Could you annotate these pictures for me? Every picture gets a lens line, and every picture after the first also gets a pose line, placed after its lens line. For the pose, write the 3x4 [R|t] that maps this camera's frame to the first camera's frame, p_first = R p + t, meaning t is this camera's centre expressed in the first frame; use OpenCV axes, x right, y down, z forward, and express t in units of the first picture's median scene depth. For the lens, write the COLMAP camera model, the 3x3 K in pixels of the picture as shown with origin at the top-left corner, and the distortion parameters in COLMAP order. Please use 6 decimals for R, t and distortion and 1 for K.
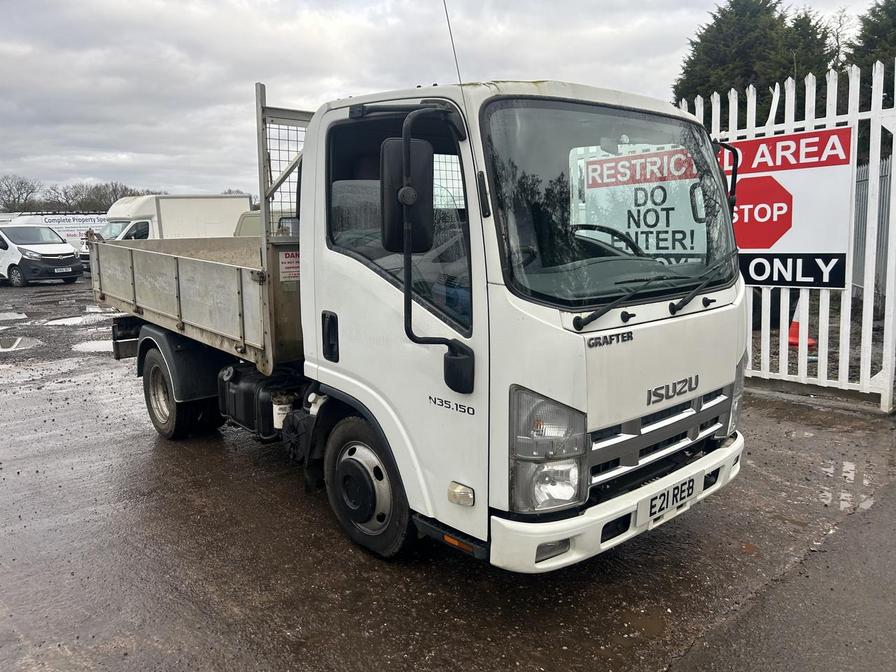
lens RADIAL K [[676.2, 0, 433.5], [0, 676.2, 325.6], [0, 0, 1]] dist [0.045858, -0.048360]
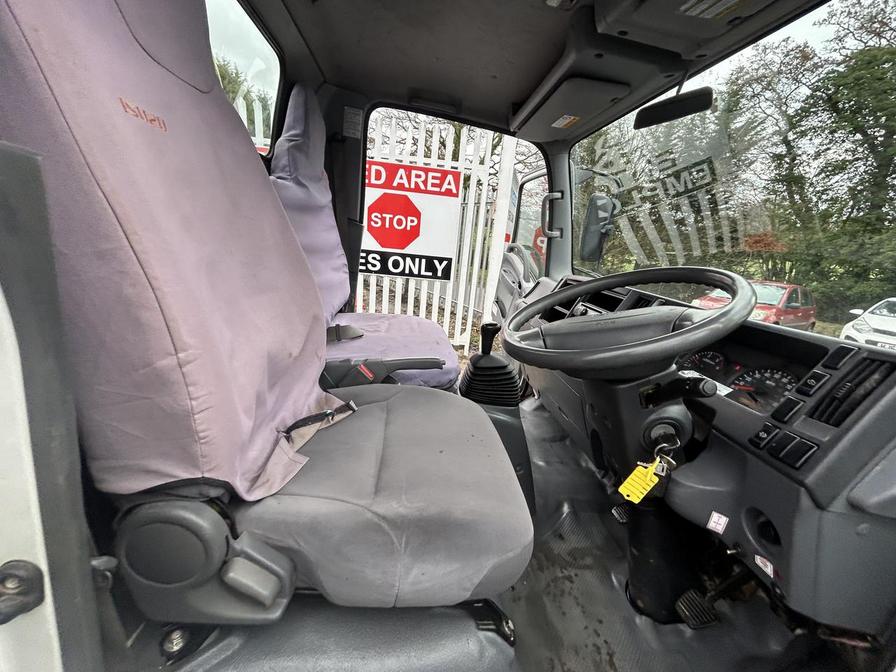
lens RADIAL K [[362.8, 0, 451.4], [0, 362.8, 338.1], [0, 0, 1]] dist [-0.001936, -0.000338]
pose [[0.561620, -0.128616, 0.817337, -0.082253], [-0.007594, 0.987001, 0.160533, -0.055824], [-0.827360, -0.096366, 0.553343, 0.505539]]
